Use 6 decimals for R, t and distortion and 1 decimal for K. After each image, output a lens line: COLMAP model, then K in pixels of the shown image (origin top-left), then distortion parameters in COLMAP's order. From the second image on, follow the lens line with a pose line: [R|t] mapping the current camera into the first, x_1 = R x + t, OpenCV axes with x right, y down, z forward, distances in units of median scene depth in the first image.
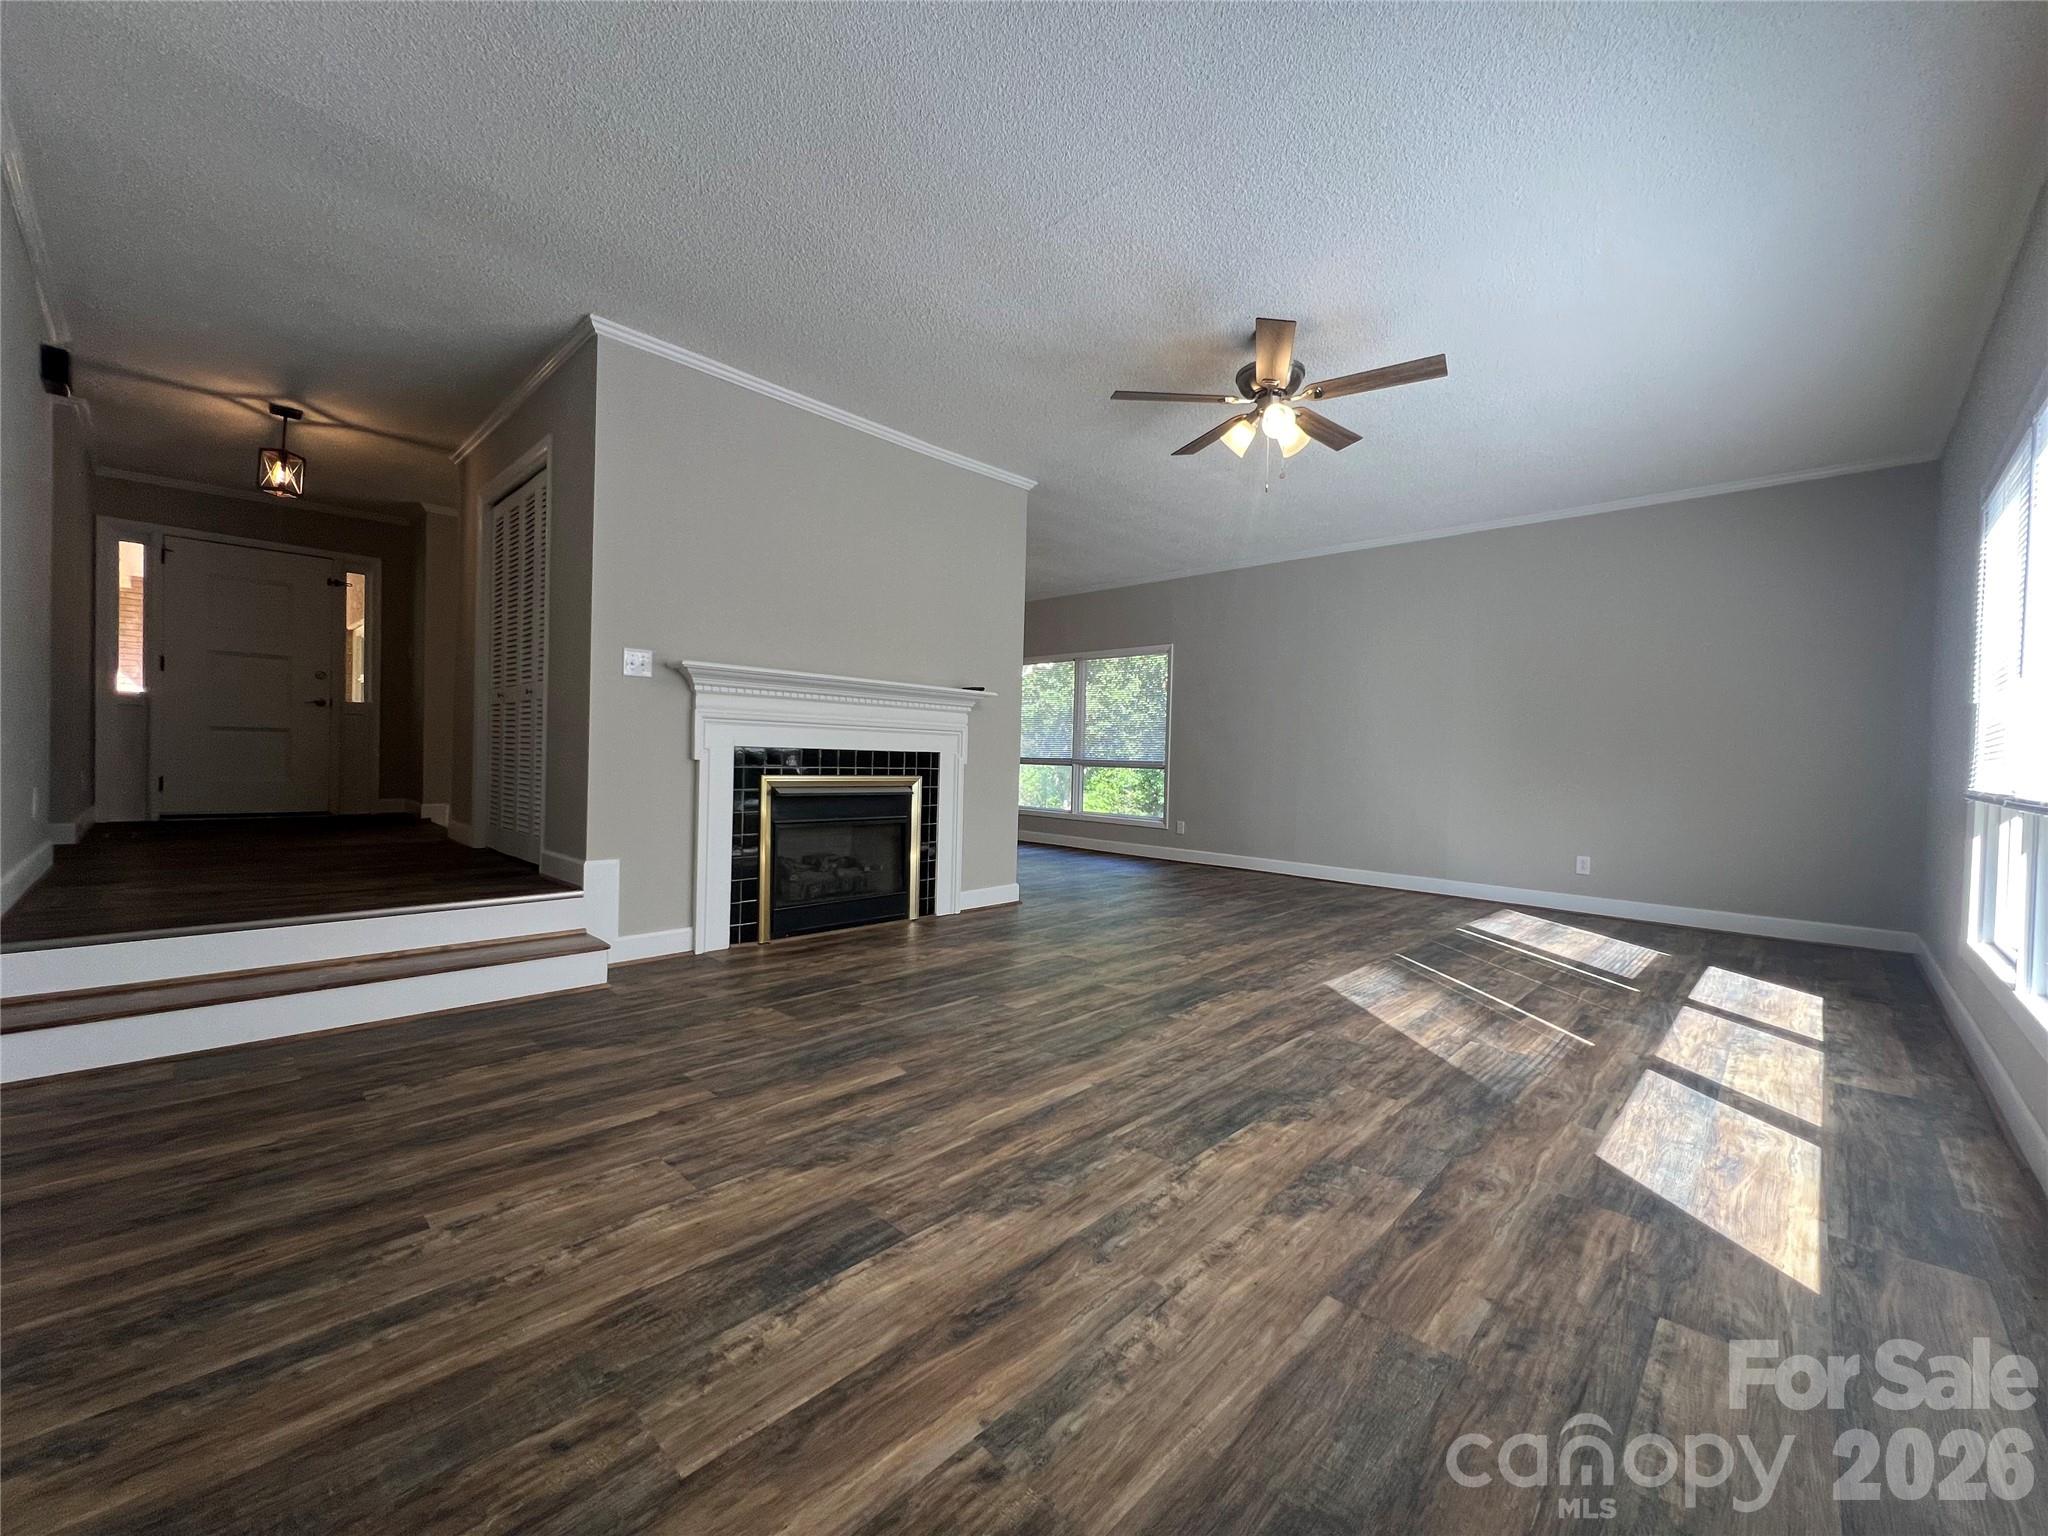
lens RADIAL K [[821.2, 0, 1029.5], [0, 821.2, 770.9], [0, 0, 1]] dist [-0.003523, 0.001345]
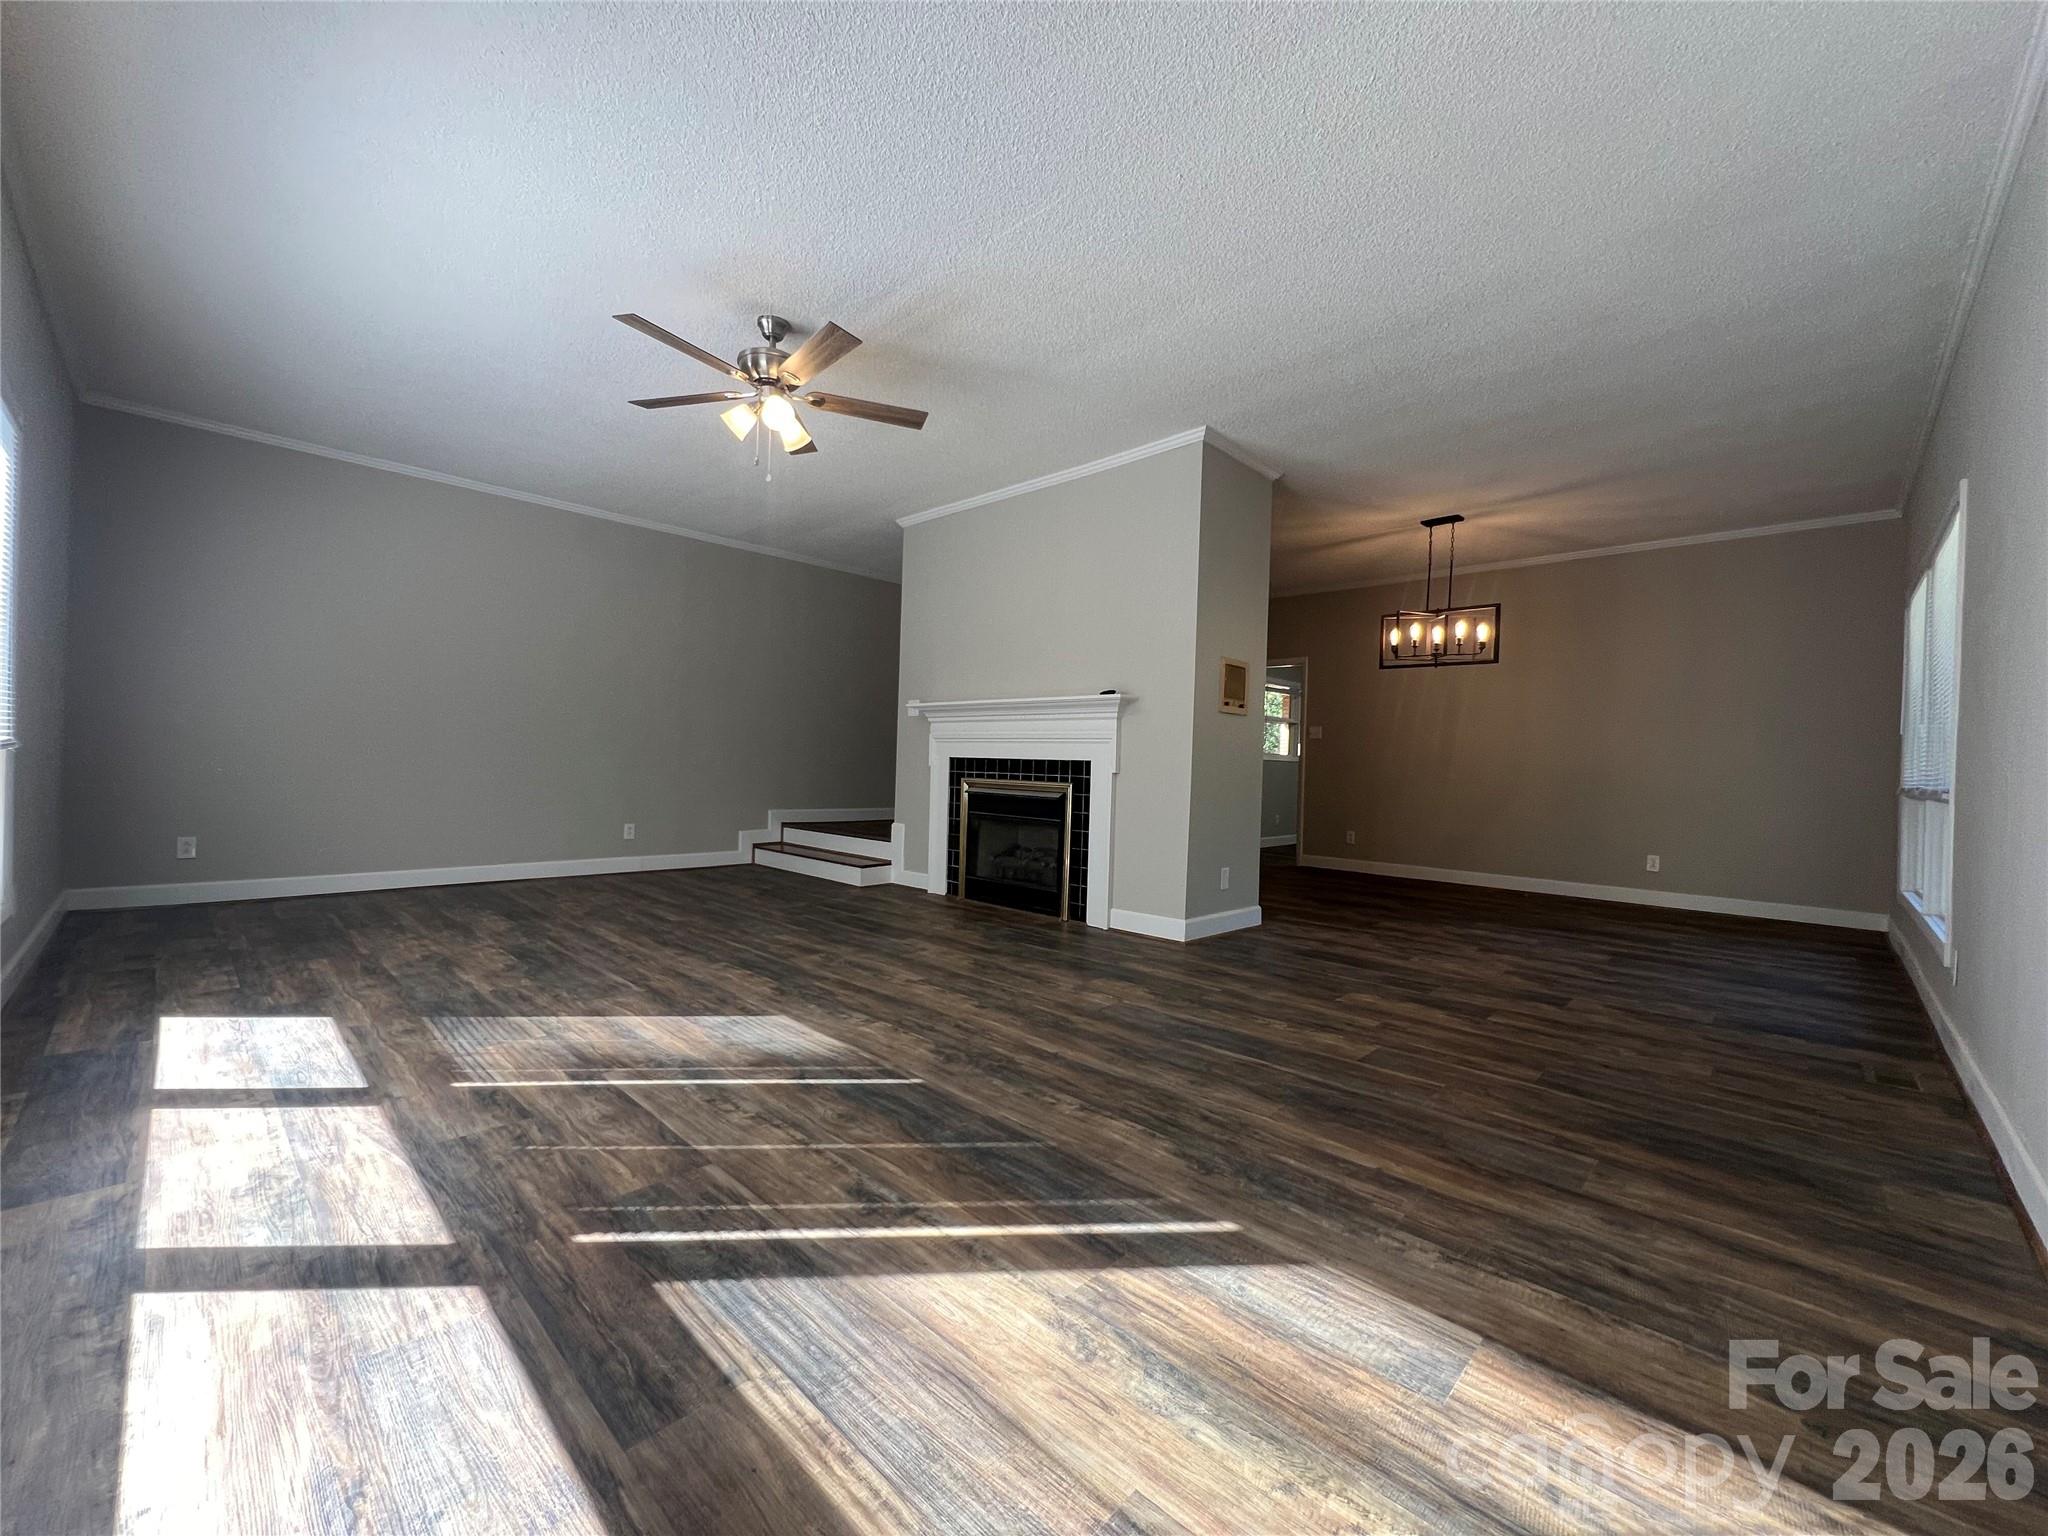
lens RADIAL K [[821.2, 0, 1025.7], [0, 821.2, 770.3], [0, 0, 1]] dist [-0.003523, 0.001345]
pose [[-0.002985, -0.019350, -0.999808, 1.366271], [-0.047087, 0.998706, -0.019188, 0.018751], [0.998886, 0.047021, -0.003892, 1.420138]]
